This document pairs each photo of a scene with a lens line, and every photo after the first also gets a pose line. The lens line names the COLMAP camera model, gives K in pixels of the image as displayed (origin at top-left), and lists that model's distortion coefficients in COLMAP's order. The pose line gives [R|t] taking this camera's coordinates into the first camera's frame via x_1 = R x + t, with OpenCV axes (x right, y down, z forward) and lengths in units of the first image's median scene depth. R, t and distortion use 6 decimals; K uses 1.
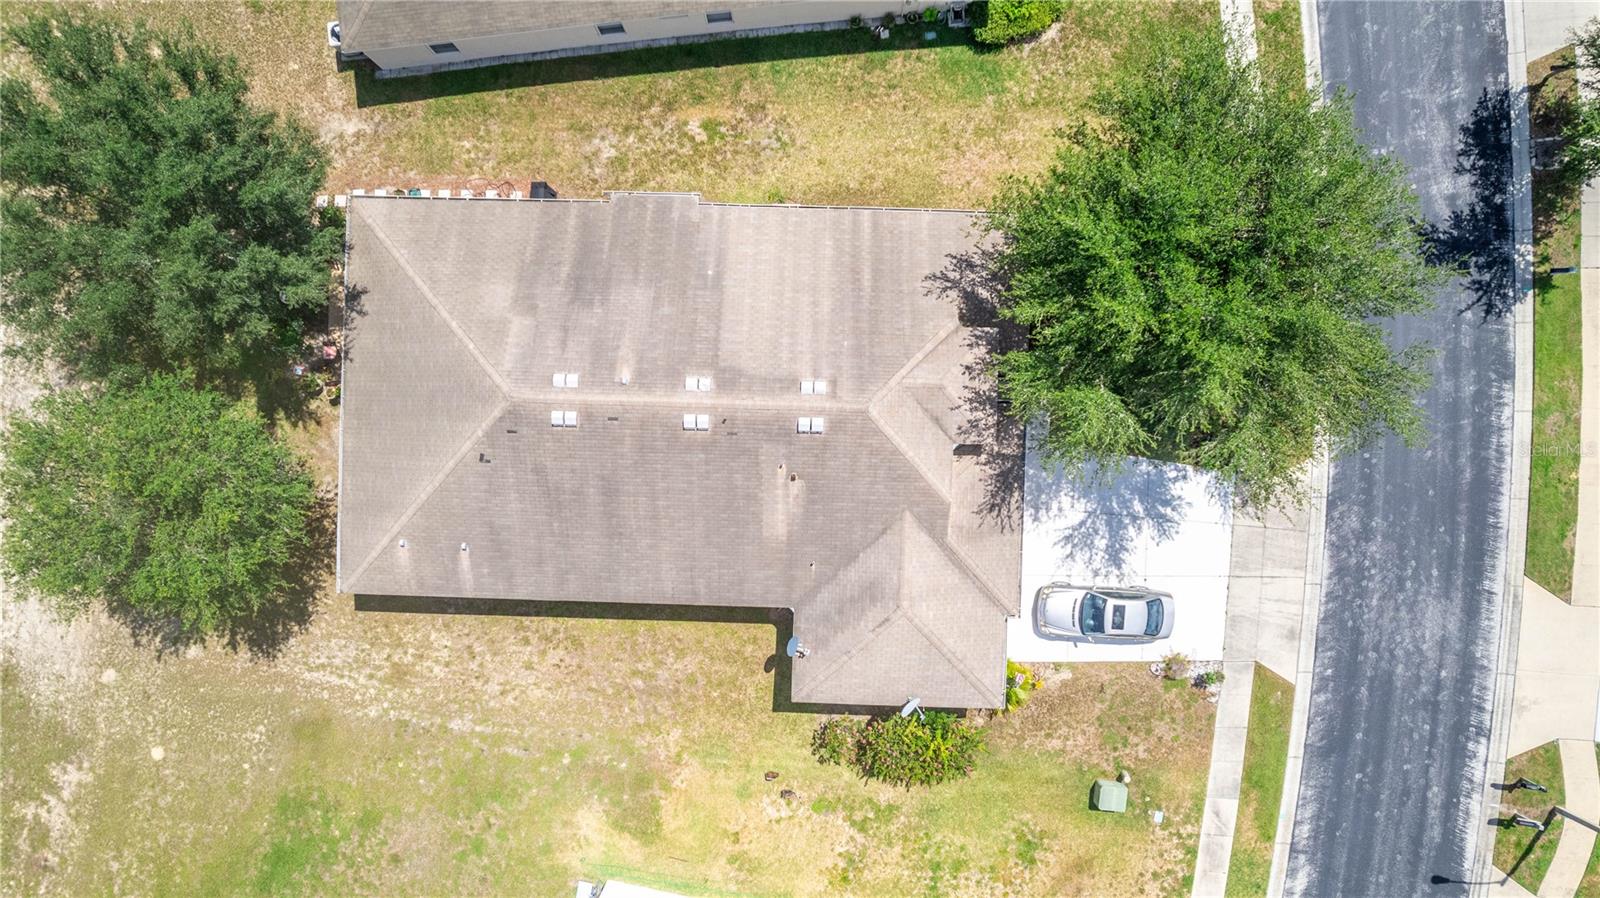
lens RADIAL K [[997.5, 0, 806.2], [0, 997.5, 458.0], [0, 0, 1]] dist [-0.048679, 0.000805]
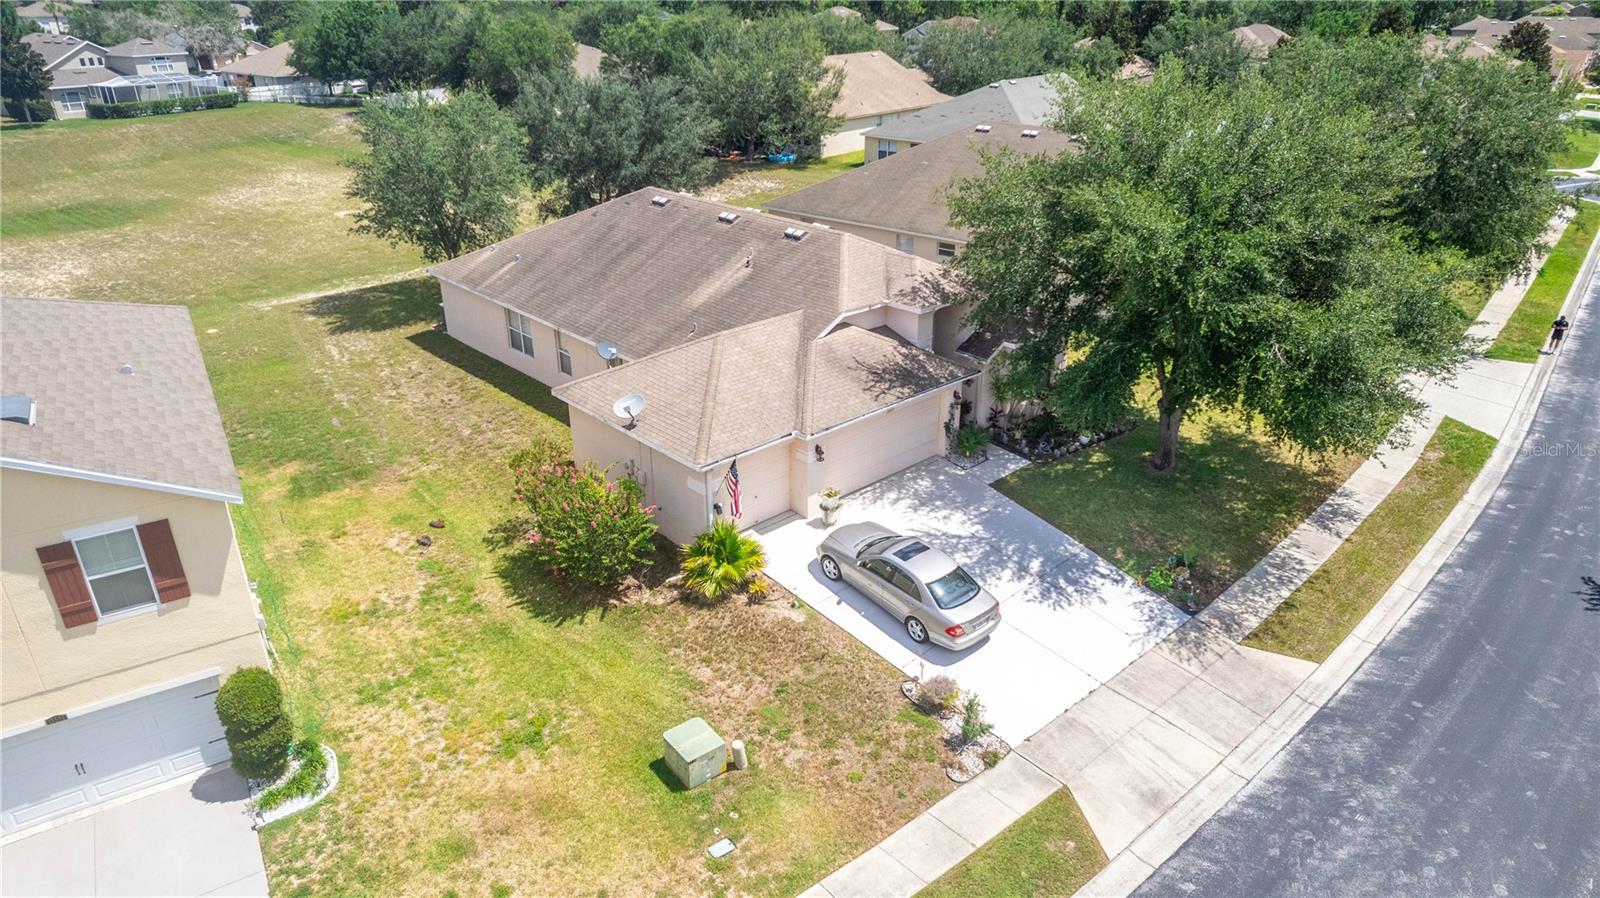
lens RADIAL K [[1016.5, 0, 805.9], [0, 1016.5, 447.6], [0, 0, 1]] dist [-0.055531, 0.040735]
pose [[0.700862, 0.310936, -0.641958, 0.652508], [-0.713171, 0.288571, -0.638838, 0.602051], [-0.013387, 0.905564, 0.423999, 0.609721]]
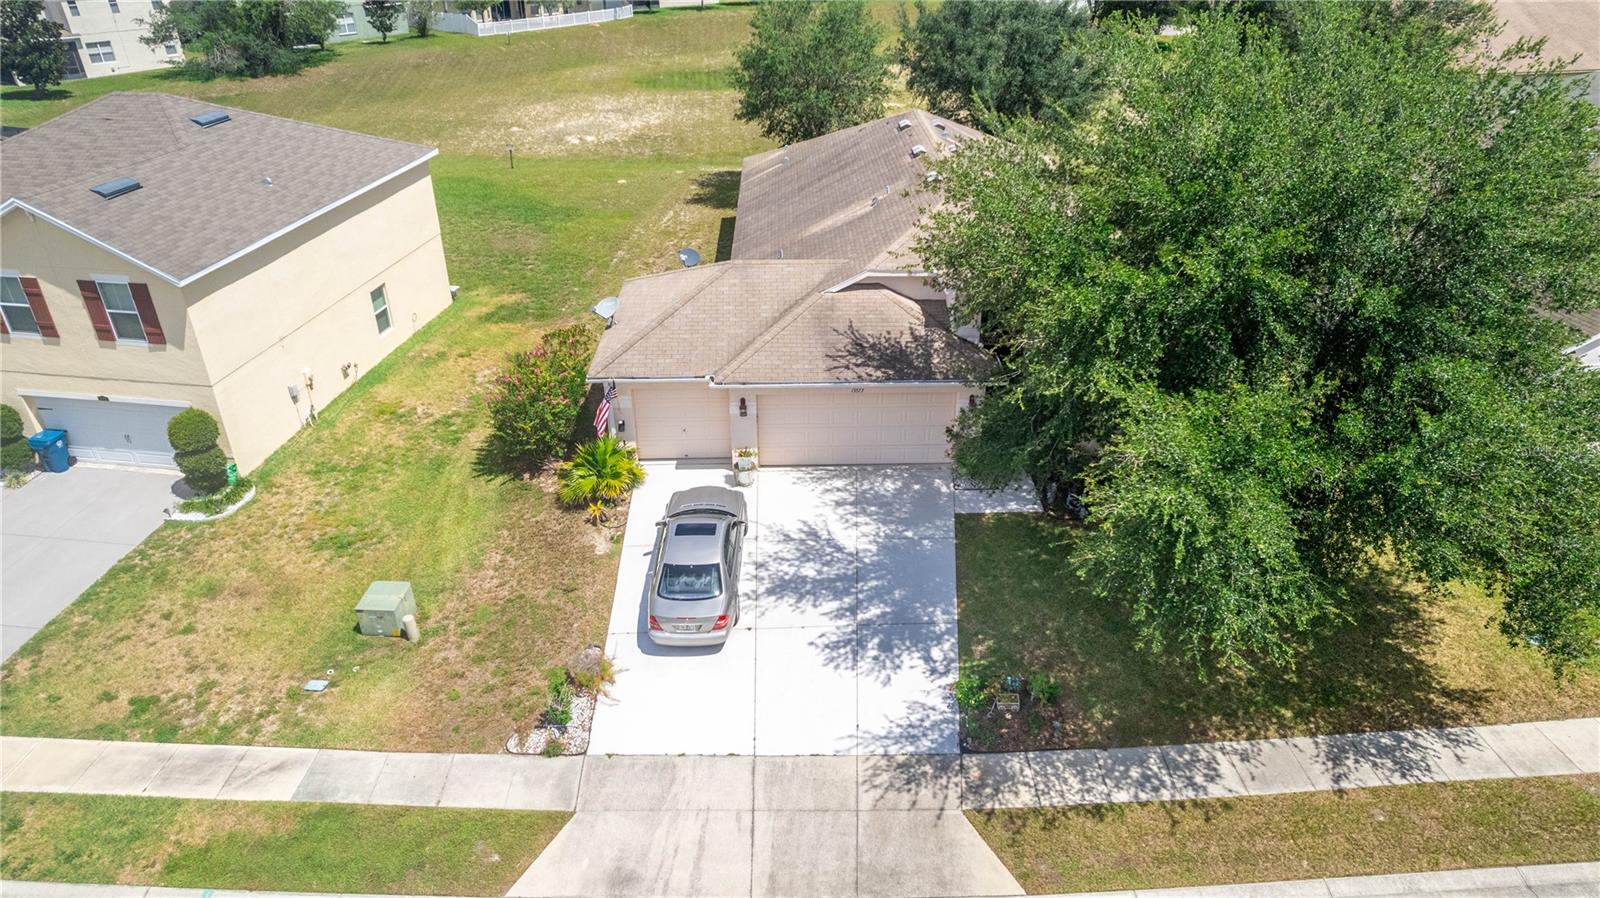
lens RADIAL K [[1016.5, 0, 805.9], [0, 1016.5, 447.6], [0, 0, 1]] dist [-0.055531, 0.040735]
pose [[0.051023, 0.498989, -0.865105, 0.798115], [-0.998684, 0.020959, -0.046812, 0.114165], [-0.005227, 0.866355, 0.499402, 0.605962]]
